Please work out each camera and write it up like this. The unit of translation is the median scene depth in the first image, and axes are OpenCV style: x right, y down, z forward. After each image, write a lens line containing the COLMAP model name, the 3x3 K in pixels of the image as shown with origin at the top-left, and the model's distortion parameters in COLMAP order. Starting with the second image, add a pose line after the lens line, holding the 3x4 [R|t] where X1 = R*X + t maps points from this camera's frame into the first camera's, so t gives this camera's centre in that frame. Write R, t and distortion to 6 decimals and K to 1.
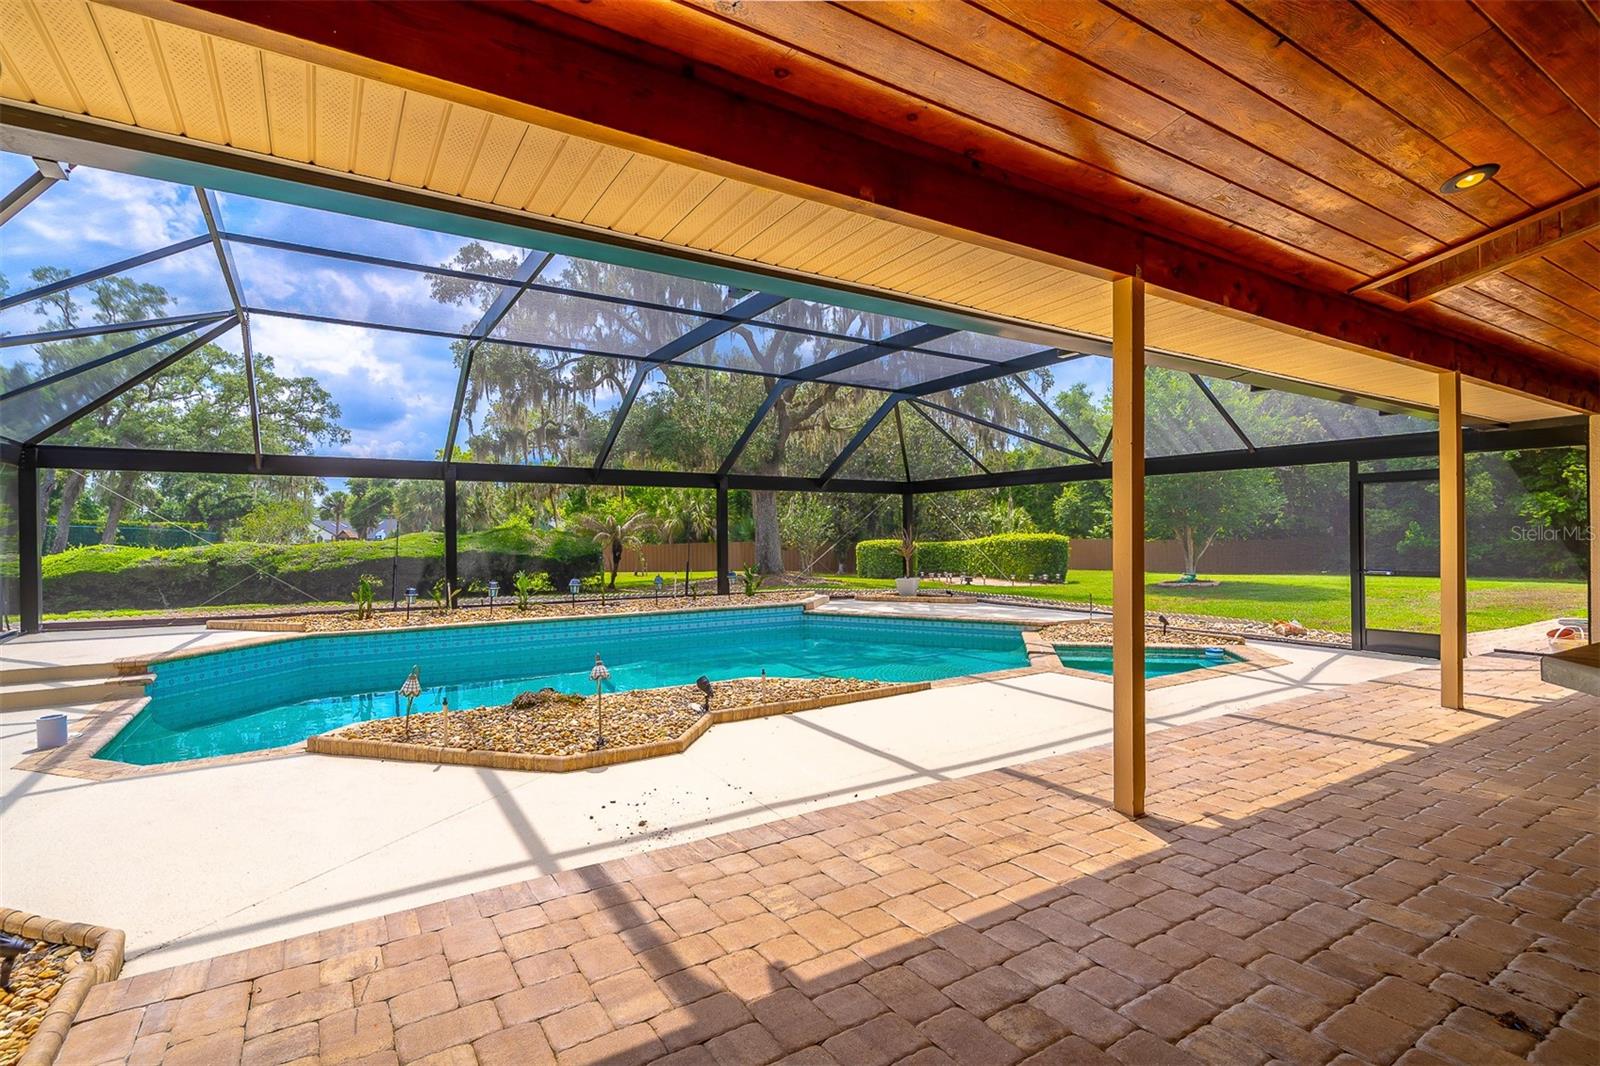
lens RADIAL K [[751.6, 0, 783.1], [0, 751.6, 532.8], [0, 0, 1]] dist [0.000933, -0.000115]
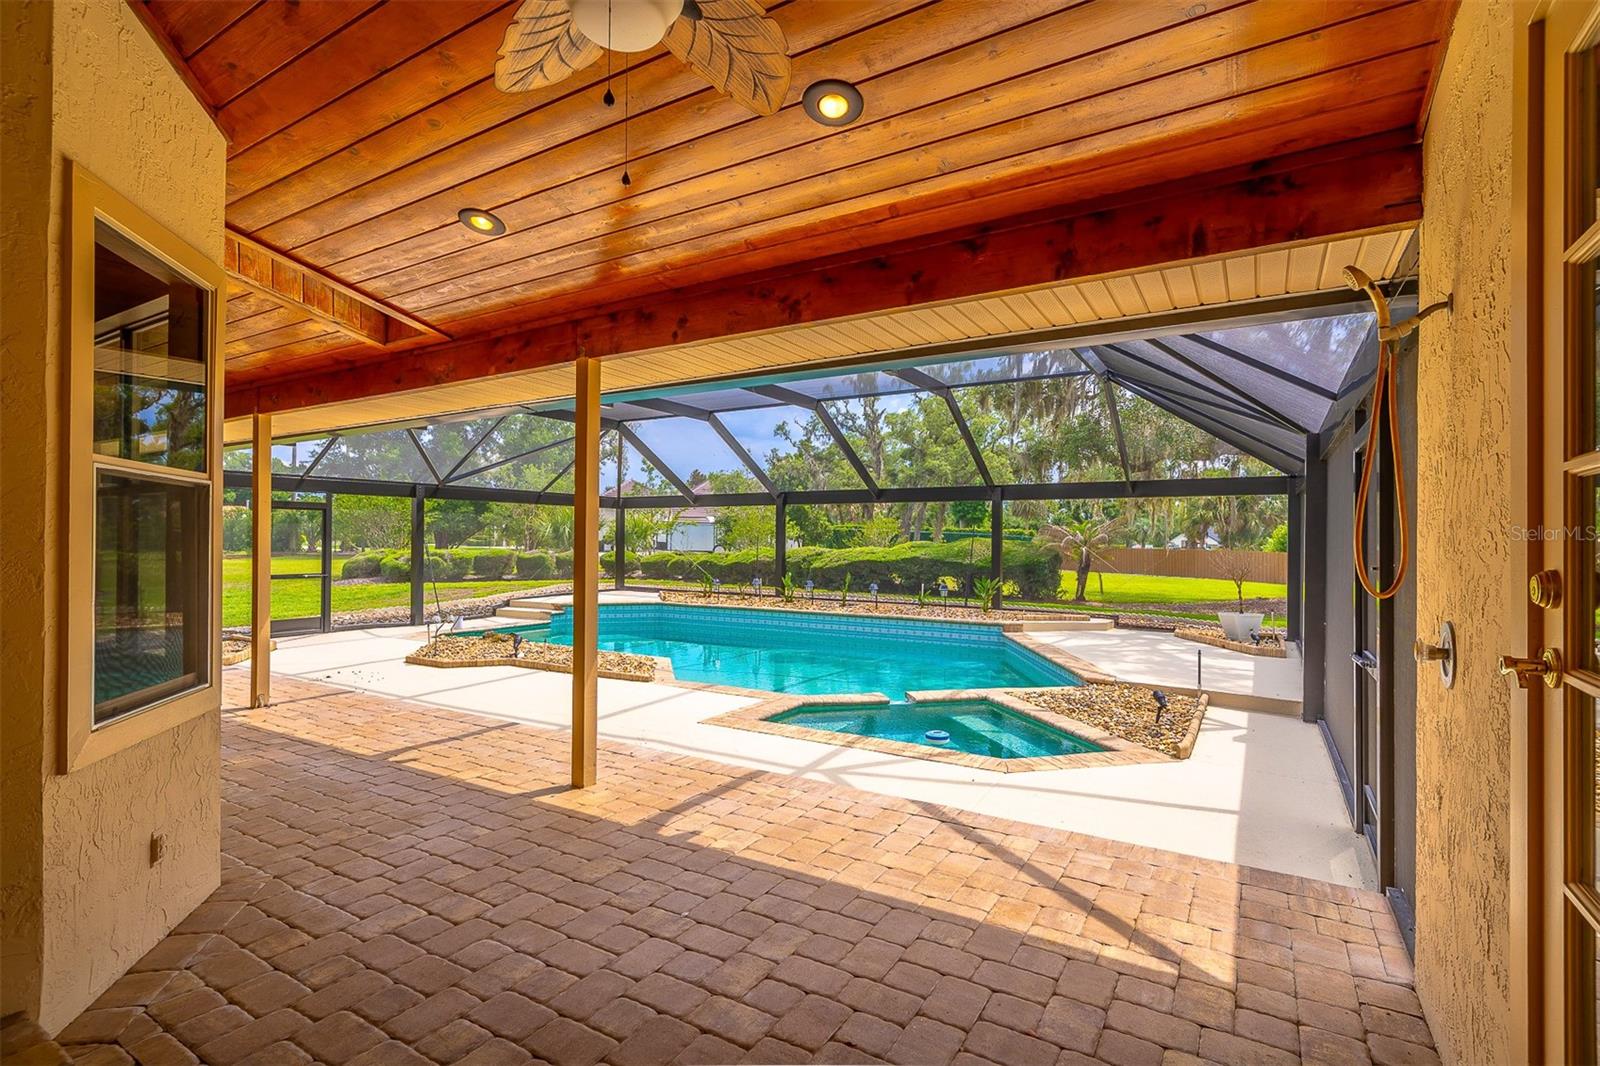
lens RADIAL K [[785.4, 0, 750.3], [0, 785.4, 533.4], [0, 0, 1]] dist [-0.000905, 0.000151]
pose [[0.421784, 0.000288, -0.906696, 0.668238], [-0.010538, 0.999934, -0.004584, -0.007626], [0.906635, 0.011488, 0.421760, 0.270839]]
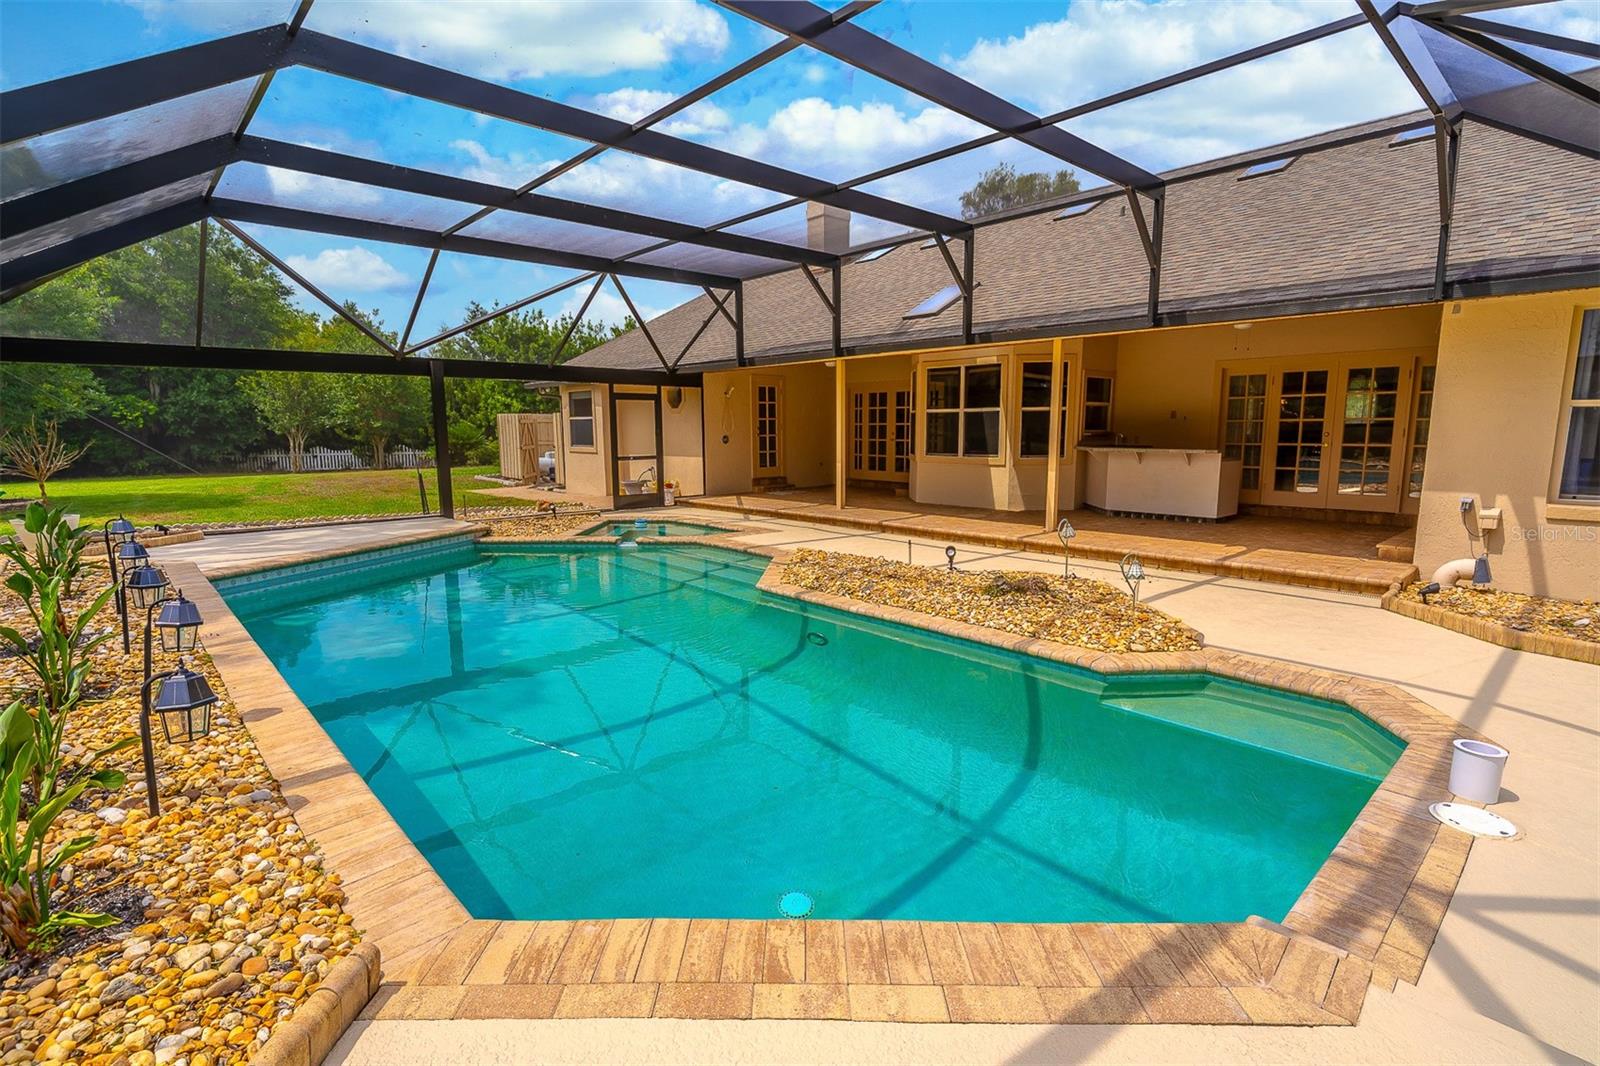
lens RADIAL K [[754.7, 0, 779.8], [0, 754.7, 535.6], [0, 0, 1]] dist [0.004199, 0.000517]
pose [[-0.168312, -0.137118, 0.976150, -0.518847], [0.006469, 0.990103, 0.140193, -0.001867], [-0.985713, 0.029911, -0.165759, 0.583239]]
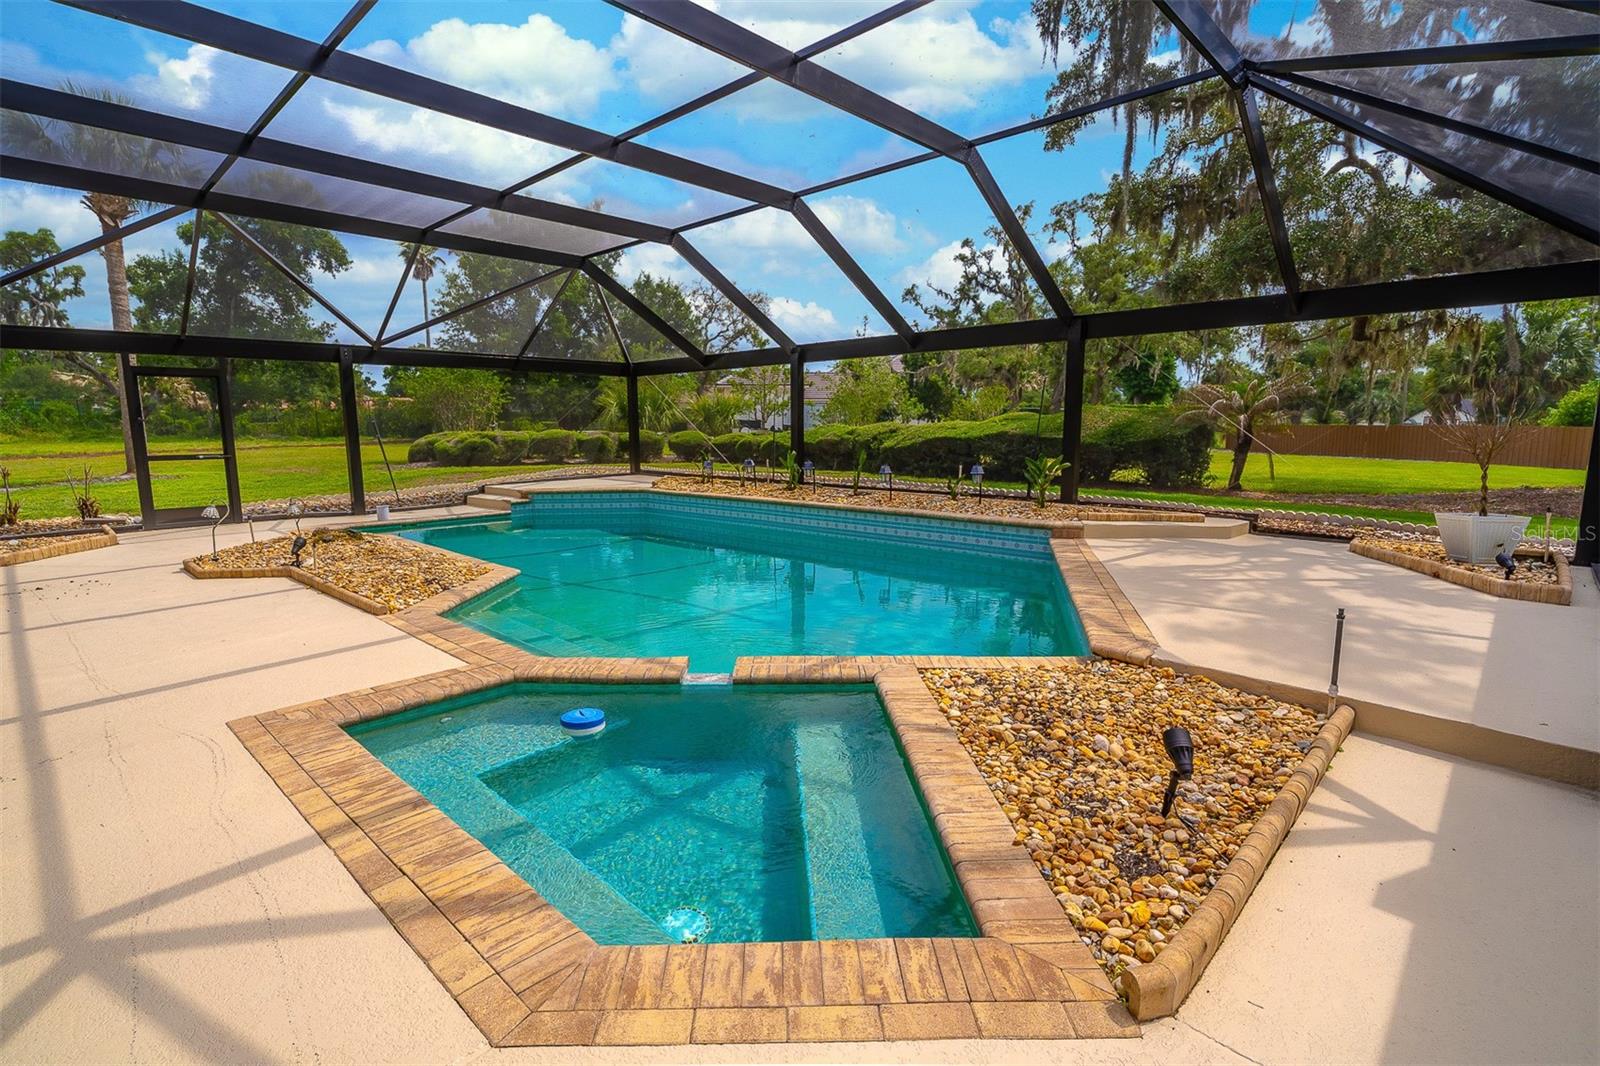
lens RADIAL K [[754.7, 0, 779.8], [0, 754.7, 535.6], [0, 0, 1]] dist [0.004199, 0.000517]
pose [[0.230436, 0.141584, -0.962732, 0.477713], [0.001668, 0.989299, 0.145890, 0.012793], [0.973086, -0.035224, 0.227734, 0.576667]]
